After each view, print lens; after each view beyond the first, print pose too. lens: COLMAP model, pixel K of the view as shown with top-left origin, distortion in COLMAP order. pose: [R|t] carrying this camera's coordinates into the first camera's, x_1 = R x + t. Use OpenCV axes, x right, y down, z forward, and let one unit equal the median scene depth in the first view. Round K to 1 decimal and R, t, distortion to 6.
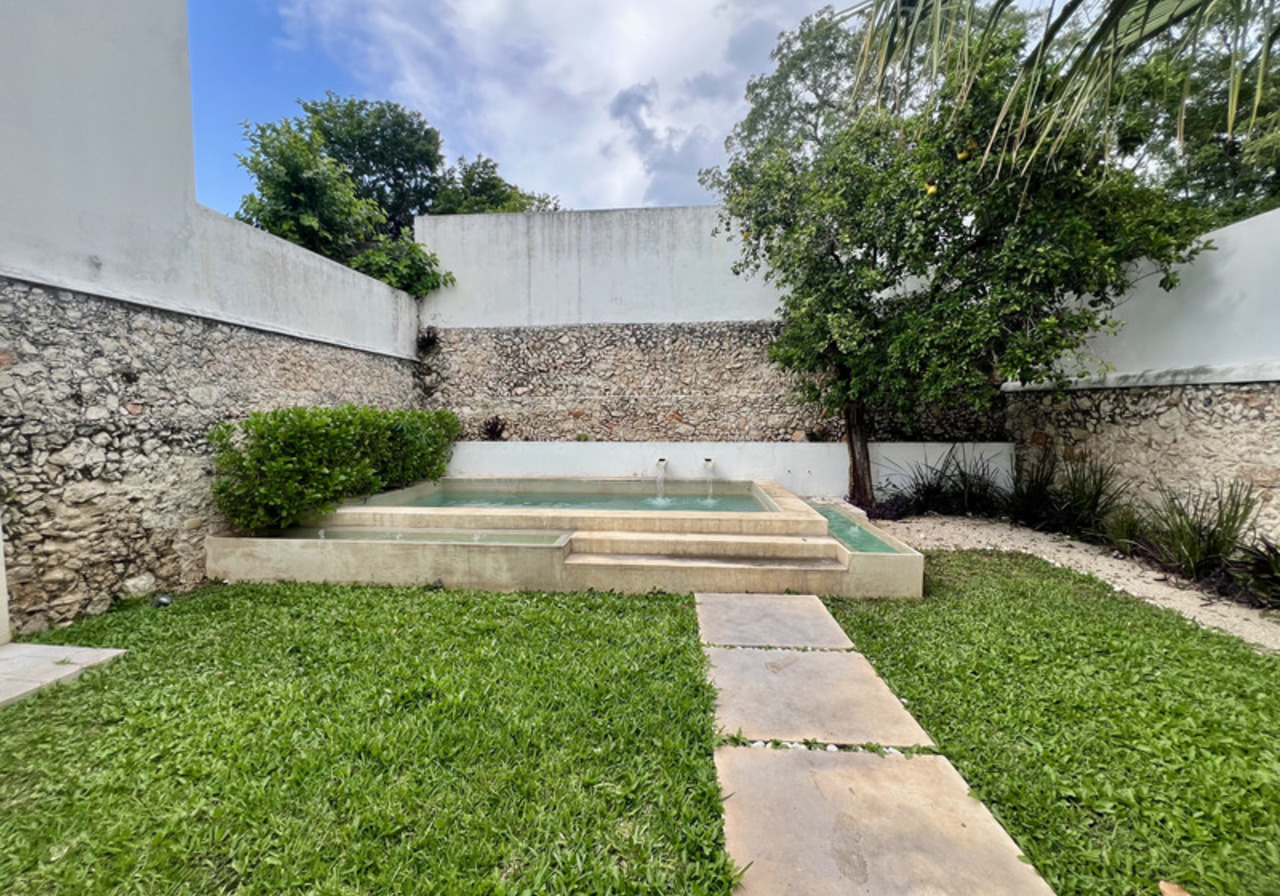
lens RADIAL K [[515.4, 0, 635.1], [0, 515.4, 446.4], [0, 0, 1]] dist [-0.001886, 0.001055]
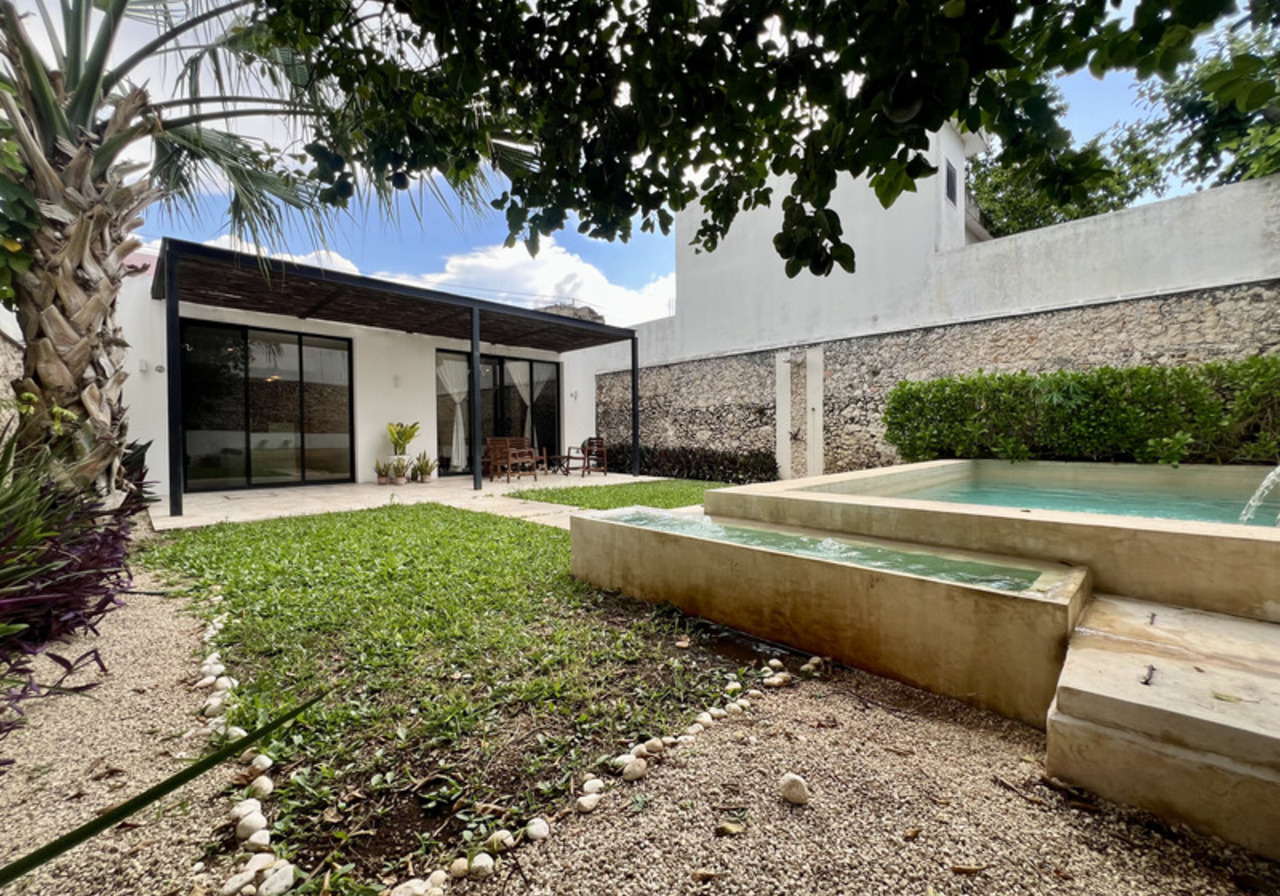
lens RADIAL K [[515.4, 0, 638.0], [0, 515.4, 446.3], [0, 0, 1]] dist [-0.001886, 0.001055]
pose [[-0.644852, 0.023688, -0.763940, 0.594903], [-0.037036, 0.997377, 0.062188, 0.029667], [0.763410, 0.068396, -0.642283, 0.859882]]
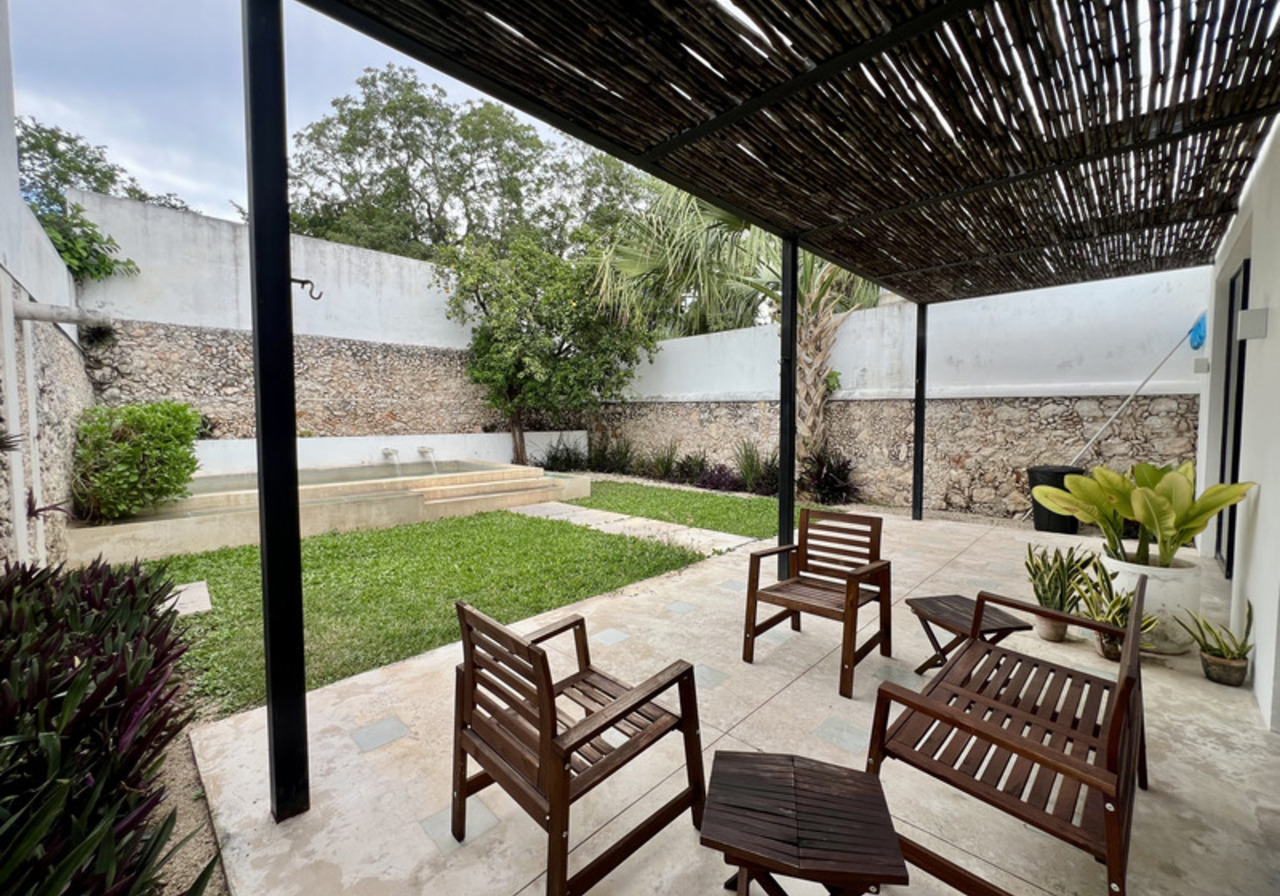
lens RADIAL K [[515.4, 0, 635.6], [0, 515.4, 448.4], [0, 0, 1]] dist [-0.001886, 0.001055]
pose [[0.652791, -0.044718, 0.756217, -0.535384], [0.047485, 0.998709, 0.018067, 0.031395], [-0.756048, 0.024115, 0.654072, -0.327532]]
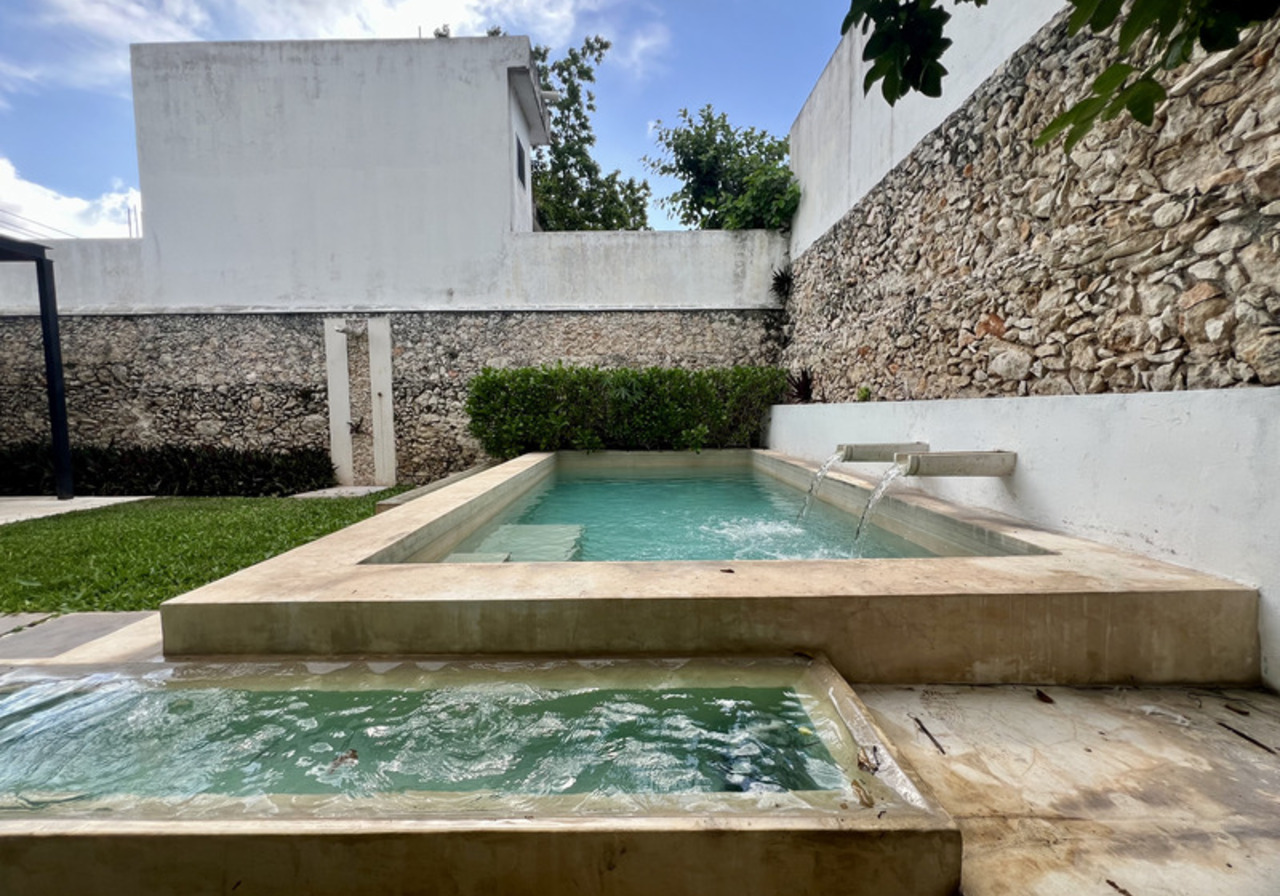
lens RADIAL K [[515.4, 0, 635.5], [0, 515.4, 445.3], [0, 0, 1]] dist [-0.001886, 0.001055]
pose [[0.099316, 0.068522, -0.992694, 0.434648], [-0.051037, 0.996664, 0.063690, 0.012801], [0.993746, 0.044338, 0.102482, 0.780577]]
